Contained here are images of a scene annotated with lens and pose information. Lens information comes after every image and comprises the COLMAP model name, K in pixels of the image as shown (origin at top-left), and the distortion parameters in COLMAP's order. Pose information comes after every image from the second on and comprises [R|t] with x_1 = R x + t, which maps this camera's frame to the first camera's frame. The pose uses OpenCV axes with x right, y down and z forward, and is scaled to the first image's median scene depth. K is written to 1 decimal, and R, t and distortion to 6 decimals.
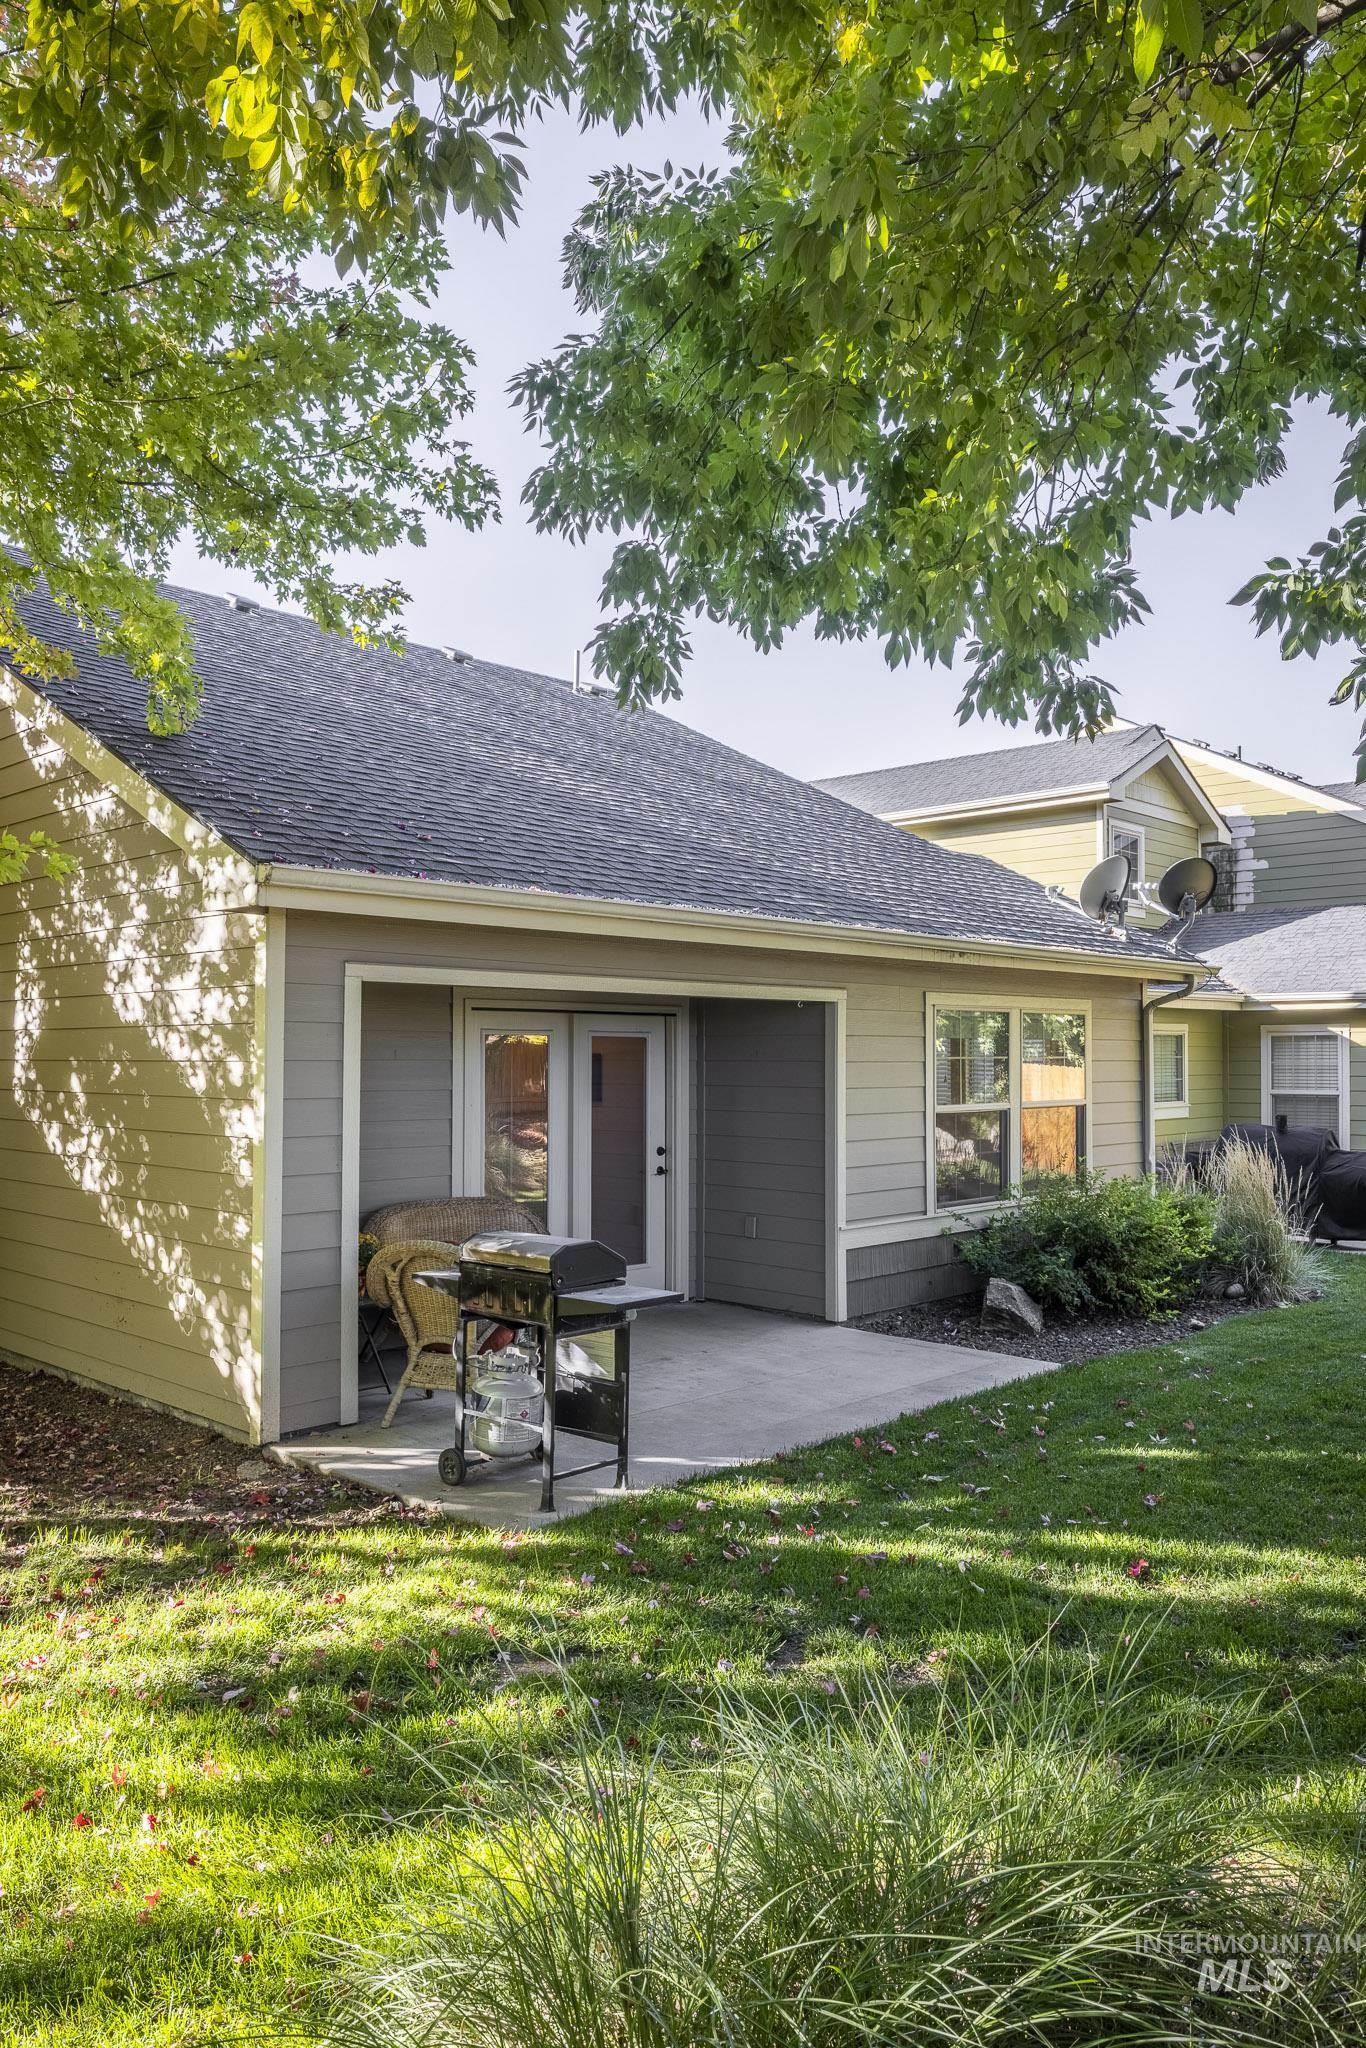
lens RADIAL K [[1466.5, 0, 678.8], [0, 1466.5, 1025.0], [0, 0, 1]] dist [-0.000877, 0.002723]
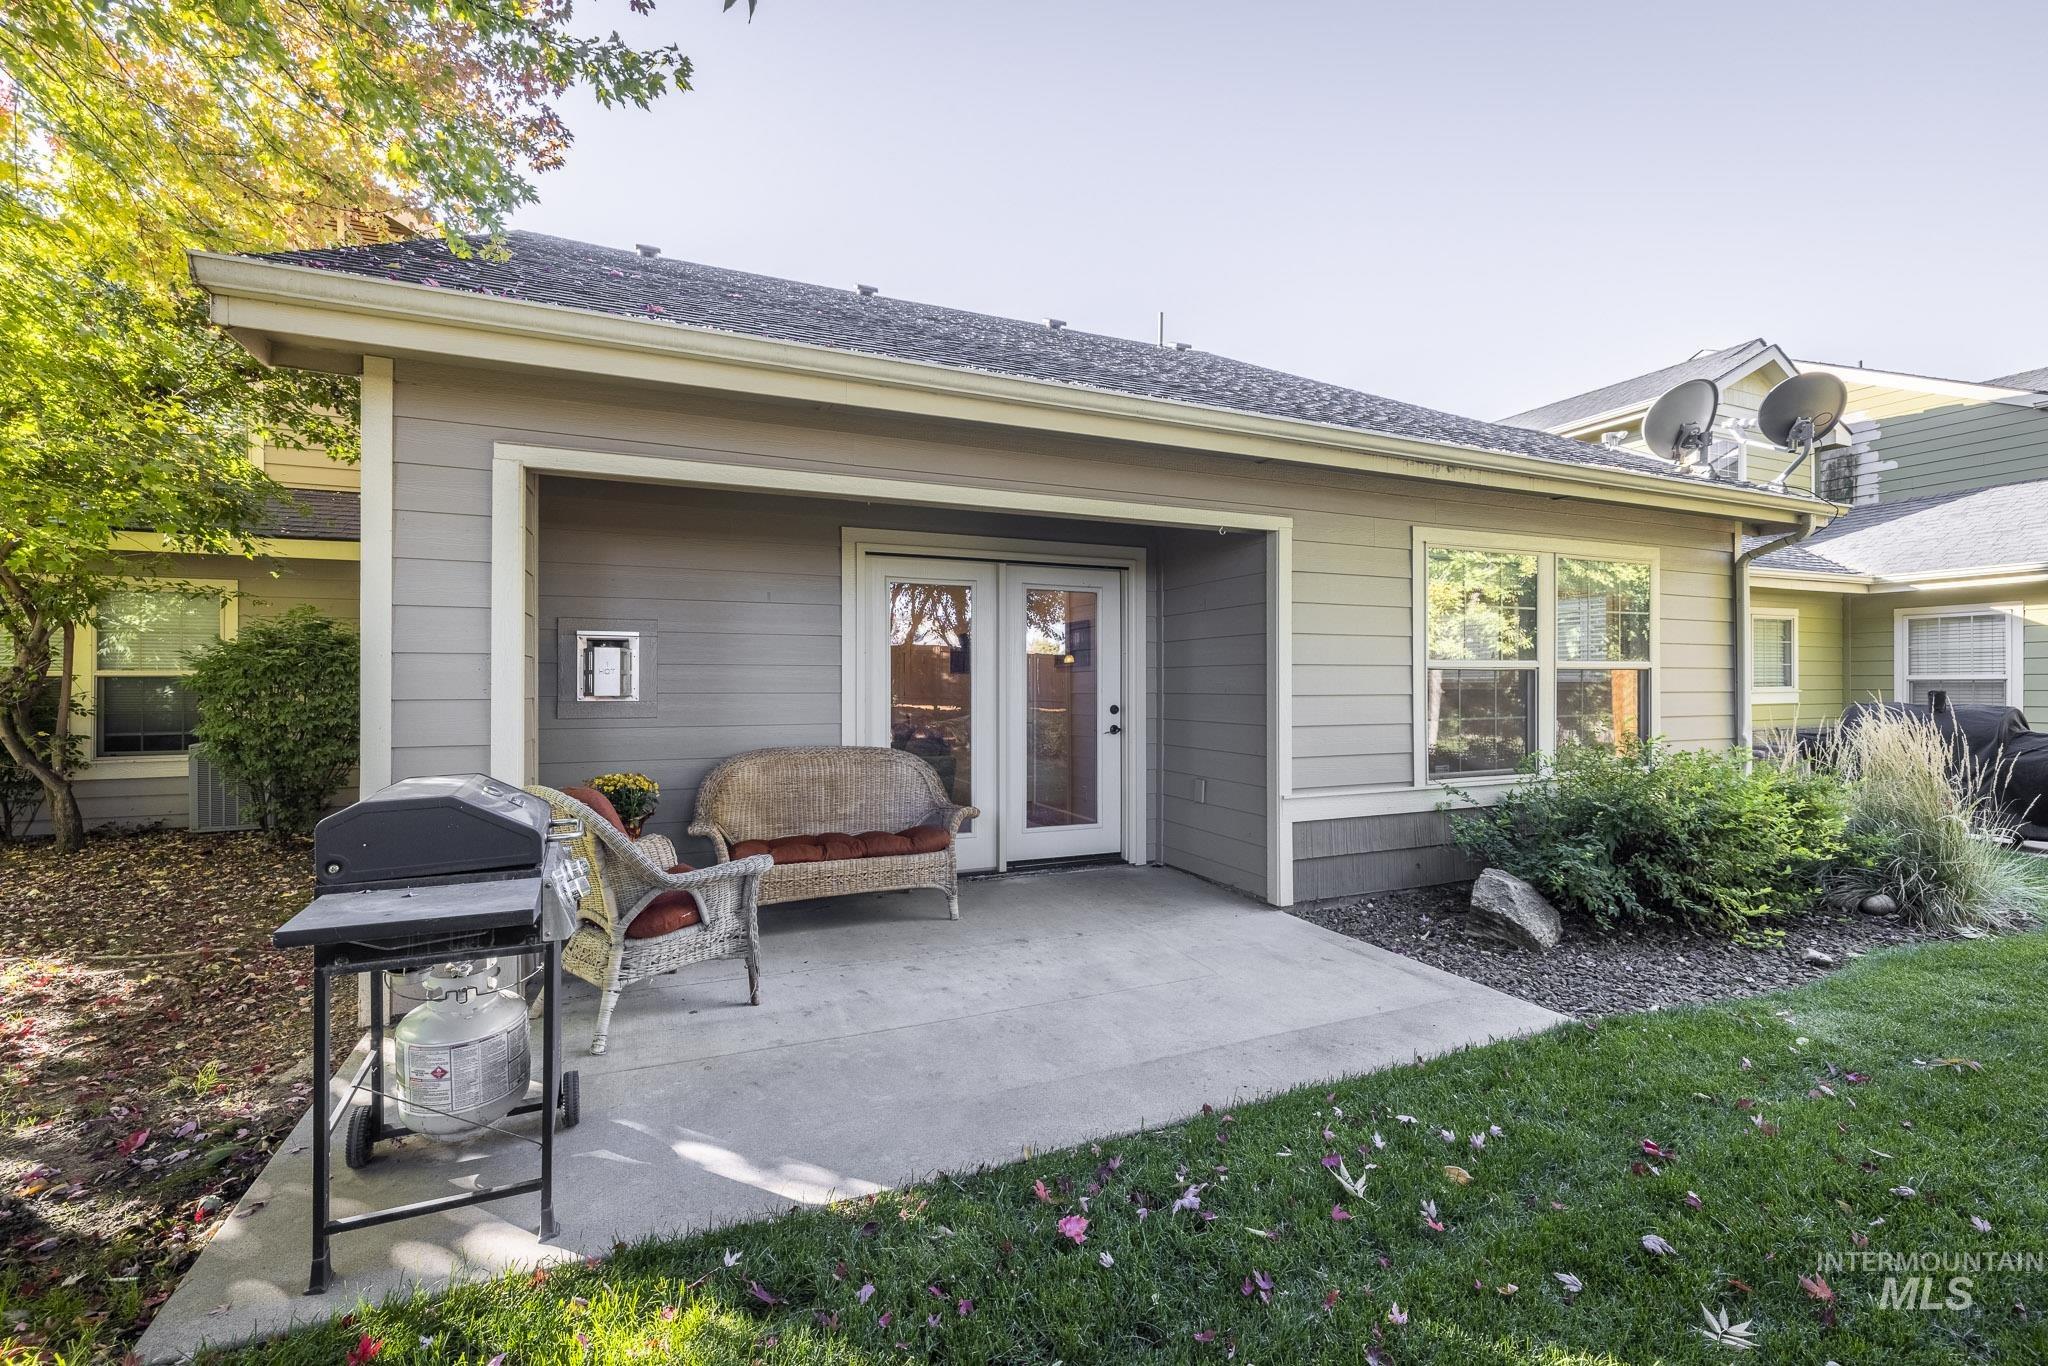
lens RADIAL K [[851.9, 0, 1030.2], [0, 851.9, 684.0], [0, 0, 1]] dist [-0.001516, 0.000407]
pose [[0.921965, -0.003531, -0.387257, 0.154677], [0.010916, 0.999798, 0.016874, 0.058729], [0.387119, -0.019785, 0.921818, 0.455003]]
